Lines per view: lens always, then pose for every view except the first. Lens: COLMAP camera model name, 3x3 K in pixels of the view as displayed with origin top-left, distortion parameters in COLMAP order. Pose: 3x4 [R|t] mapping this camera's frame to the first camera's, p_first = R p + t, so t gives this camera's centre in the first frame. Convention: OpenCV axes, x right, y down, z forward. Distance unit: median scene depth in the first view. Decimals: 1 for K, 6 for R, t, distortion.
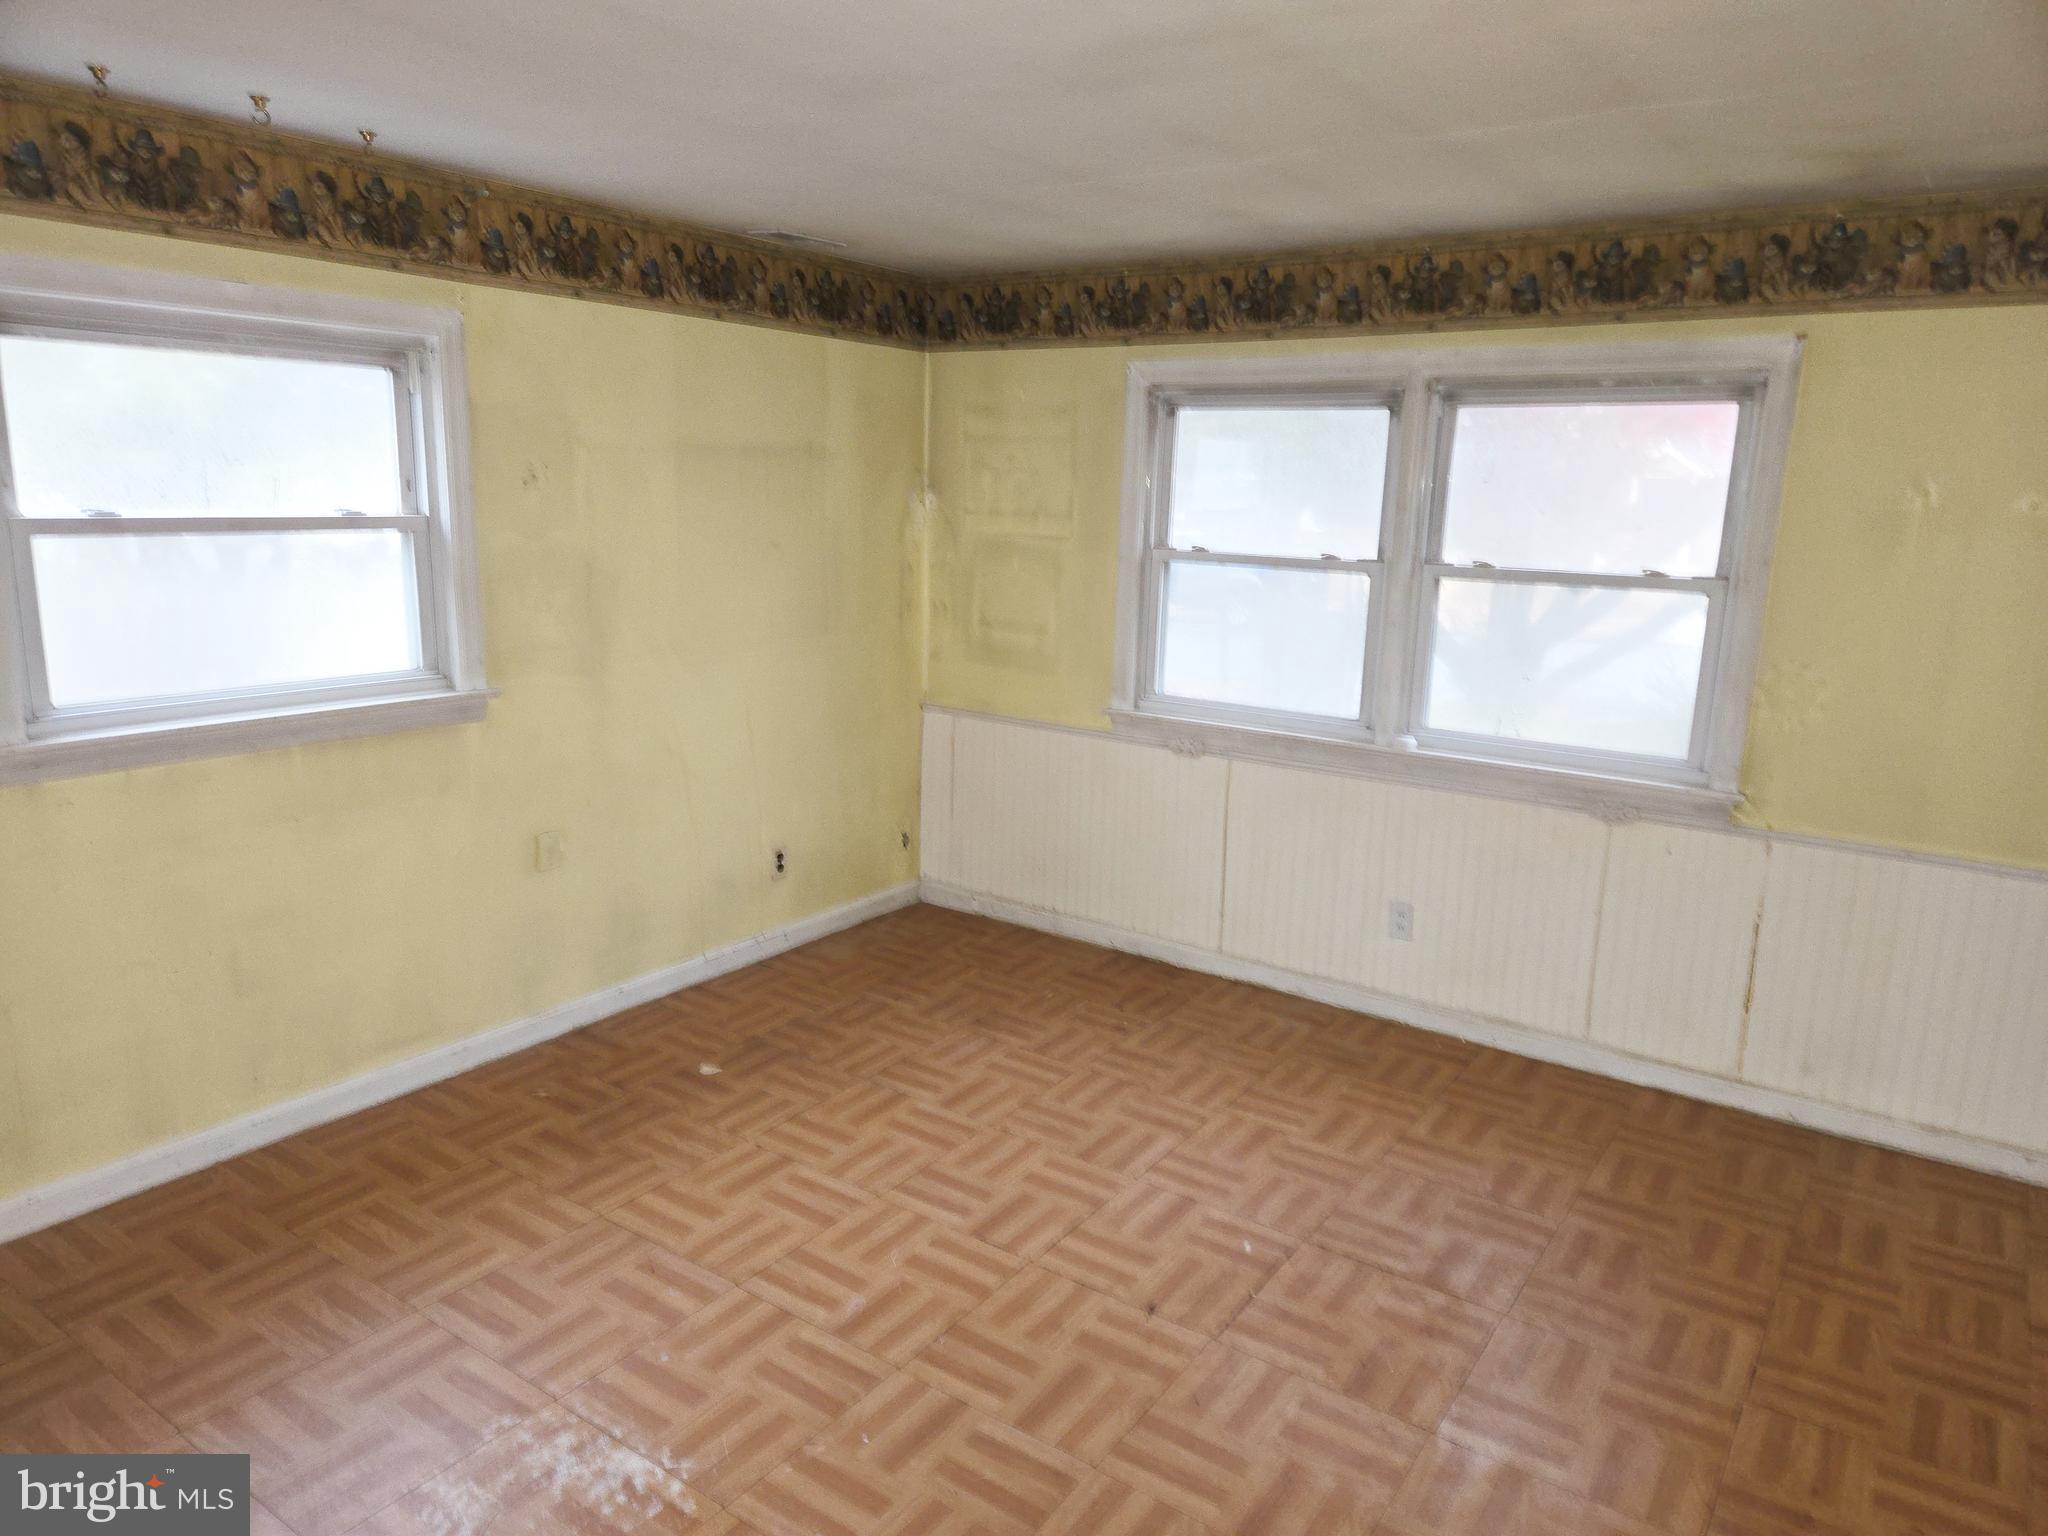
lens RADIAL K [[1361.9, 0, 1034.4], [0, 1361.9, 760.3], [0, 0, 1]] dist [0.098571, -0.085909]
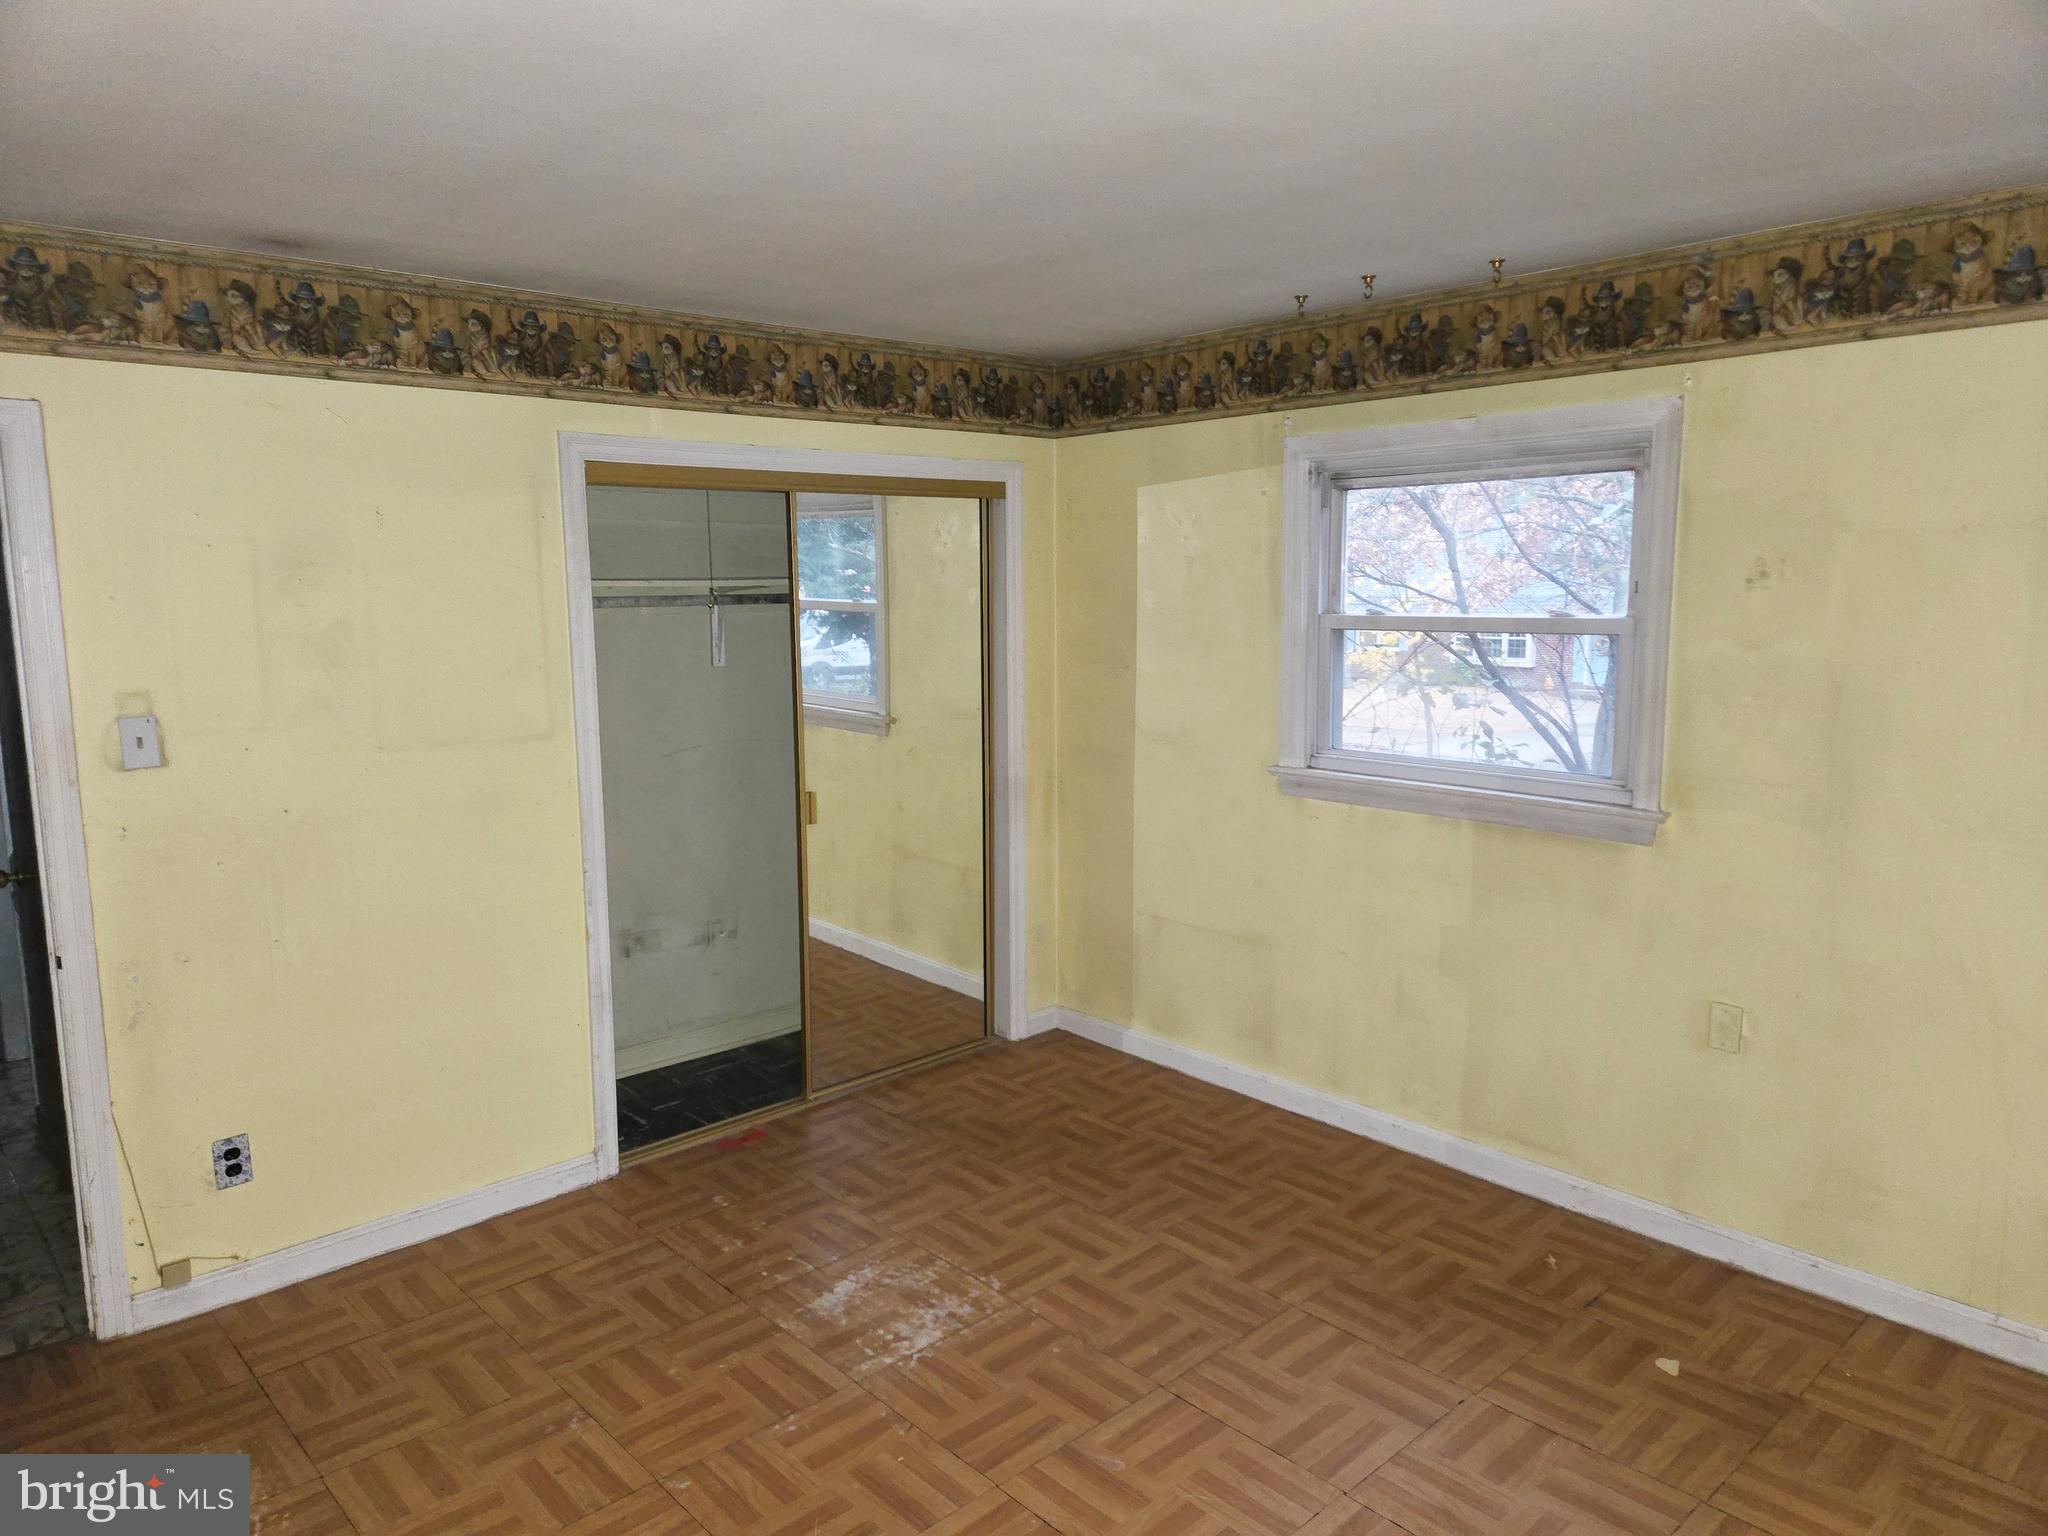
lens RADIAL K [[1361.9, 0, 1034.4], [0, 1361.9, 760.3], [0, 0, 1]] dist [0.098571, -0.085909]
pose [[-0.215293, 0.102764, -0.971127, 0.569449], [-0.200203, 0.968681, 0.146889, -0.139902], [0.955807, 0.226046, -0.187977, 0.806909]]
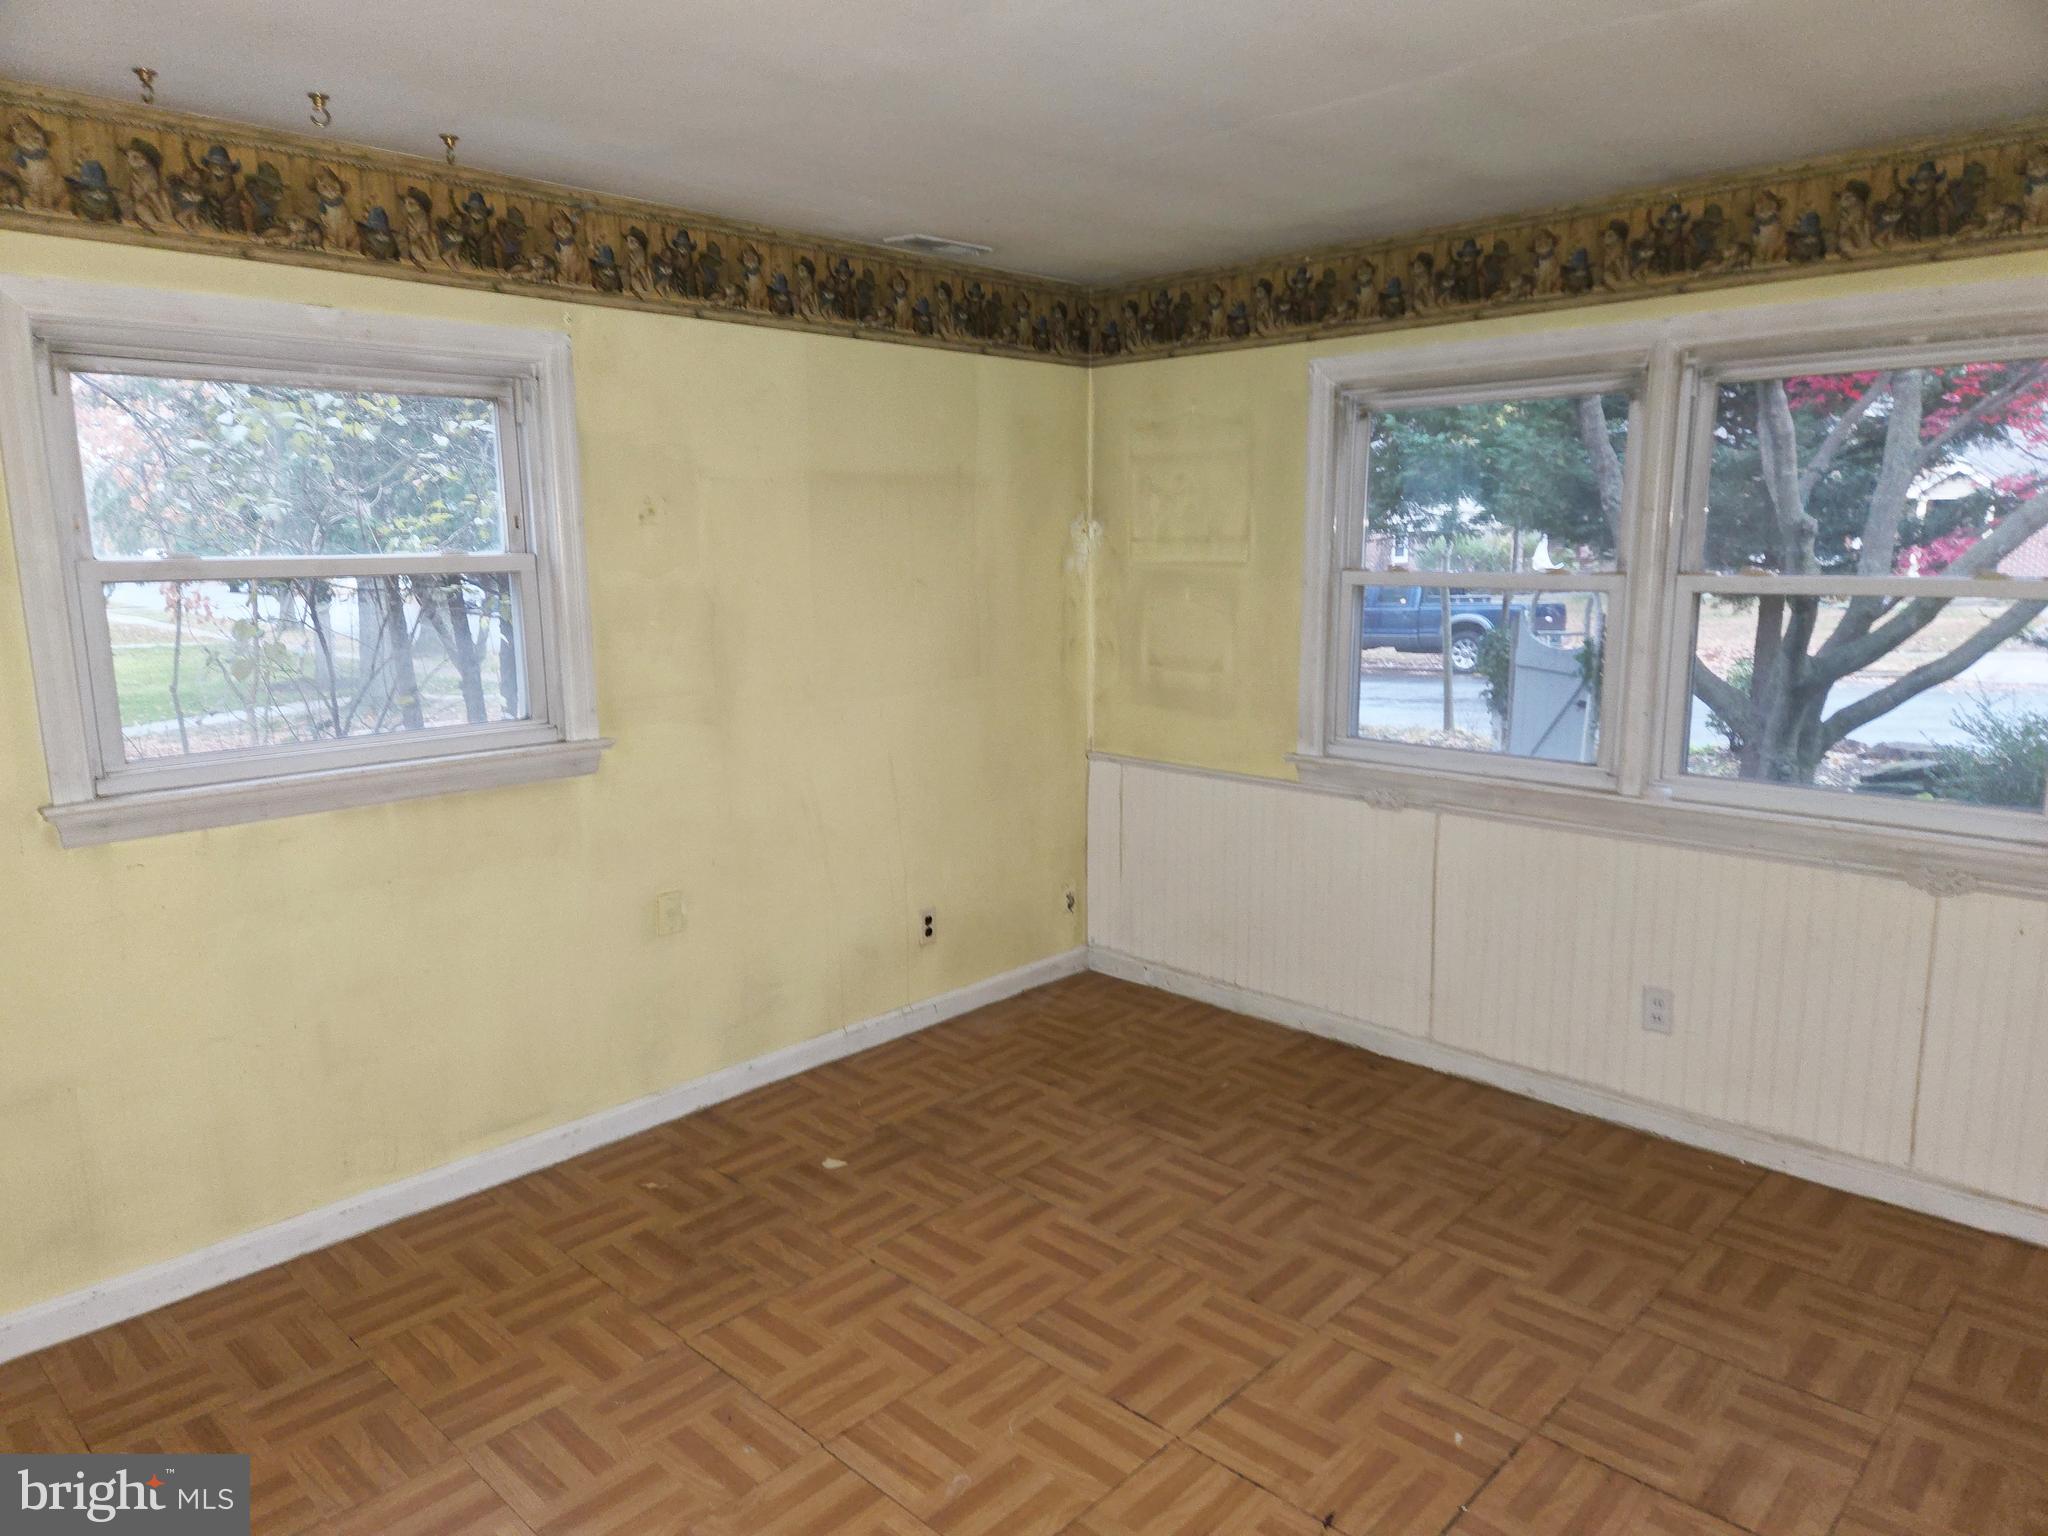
lens RADIAL K [[1361.9, 0, 1034.4], [0, 1361.9, 760.3], [0, 0, 1]] dist [0.098571, -0.085909]
pose [[0.987387, -0.008524, -0.158094, 0.038473], [0.002494, 0.999263, -0.038304, -0.002113], [0.158304, 0.037427, 0.986681, 0.142451]]
